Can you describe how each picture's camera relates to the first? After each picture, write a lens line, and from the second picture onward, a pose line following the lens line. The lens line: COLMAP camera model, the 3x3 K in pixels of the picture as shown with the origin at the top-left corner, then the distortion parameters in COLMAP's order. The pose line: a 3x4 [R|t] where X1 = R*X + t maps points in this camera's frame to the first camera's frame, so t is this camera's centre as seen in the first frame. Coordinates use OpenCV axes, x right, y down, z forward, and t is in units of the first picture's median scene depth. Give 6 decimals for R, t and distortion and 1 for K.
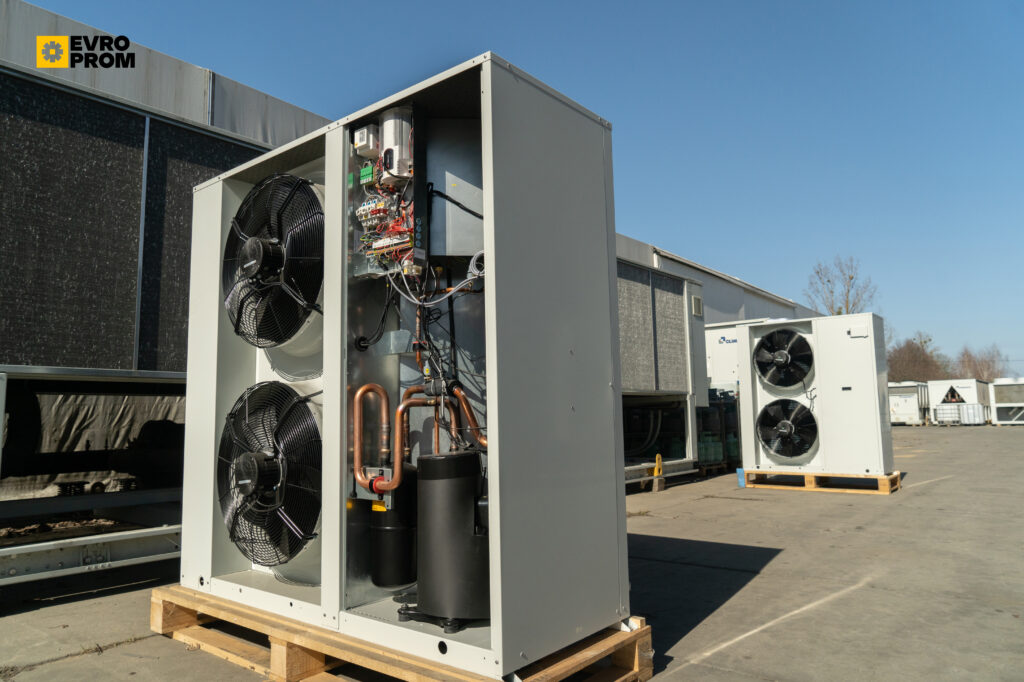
lens RADIAL K [[693.3, 0, 512.0], [0, 693.3, 341.0], [0, 0, 1]] dist [-0.027607, -0.000096]
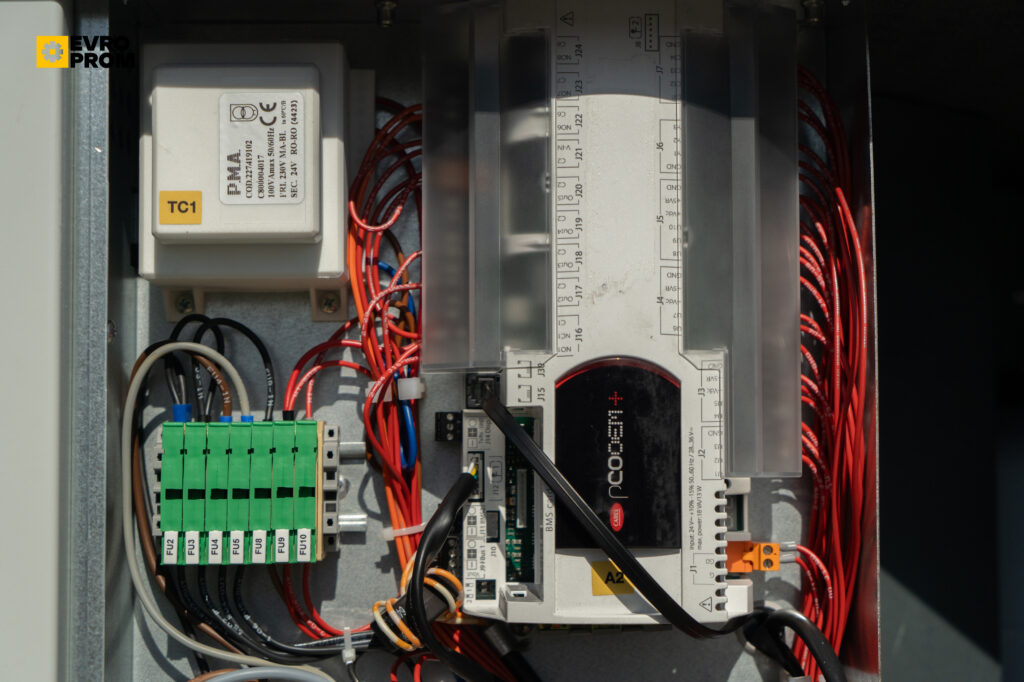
lens RADIAL K [[1880.7, 0, 512.0], [0, 1880.7, 341.0], [0, 0, 1]] dist [-0.011535, -0.016795]
pose [[0.769552, 0.039661, 0.637351, -0.387059], [-0.078474, 0.996378, 0.032748, -0.289408], [-0.633744, -0.075217, 0.769877, 0.777150]]
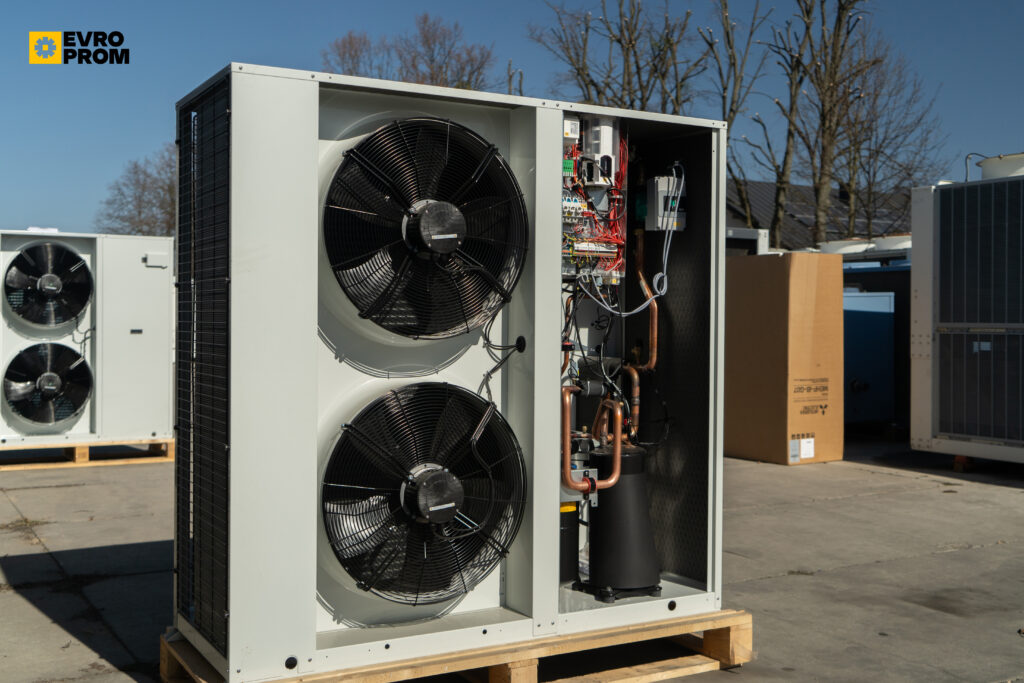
lens RADIAL K [[1113.5, 0, 512.0], [0, 1113.5, 341.5], [0, 0, 1]] dist [-0.002656, 0.002707]
pose [[0.364884, 0.006217, 0.931032, -1.735998], [-0.115727, 0.992526, 0.038728, -0.056495], [-0.923833, -0.121877, 0.362876, 0.506746]]
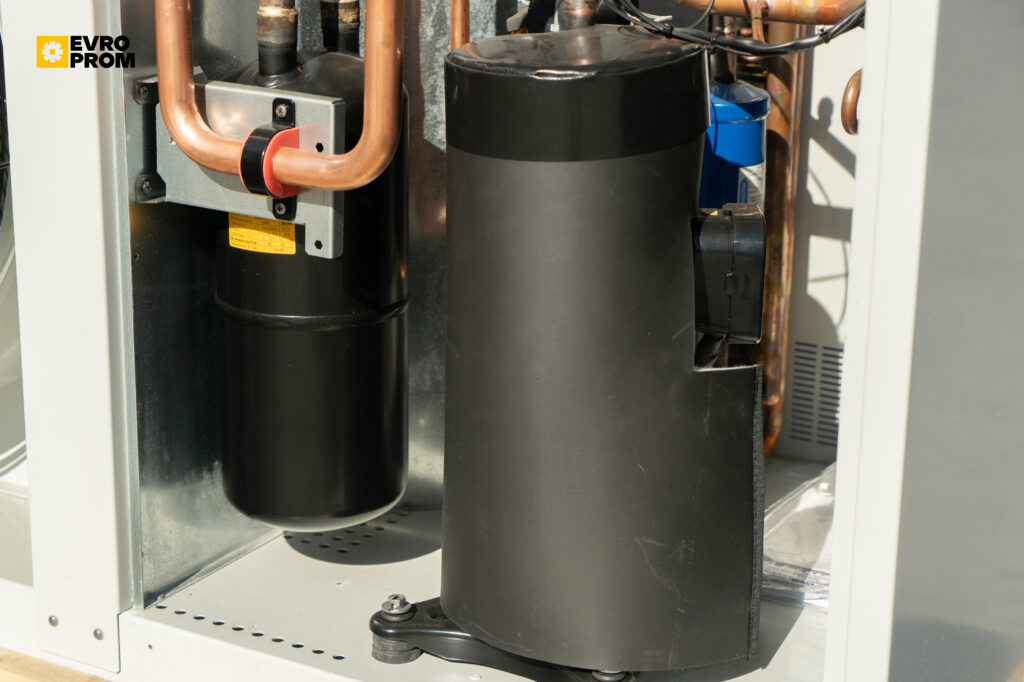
lens RADIAL K [[2126.2, 0, 512.0], [0, 2126.2, 341.0], [0, 0, 1]] dist [0.033881, -0.101493]
pose [[0.988113, -0.010025, 0.153399, -0.218959], [-0.052818, 0.914983, 0.400020, -0.040335], [-0.144368, -0.403367, 0.903578, 0.267002]]
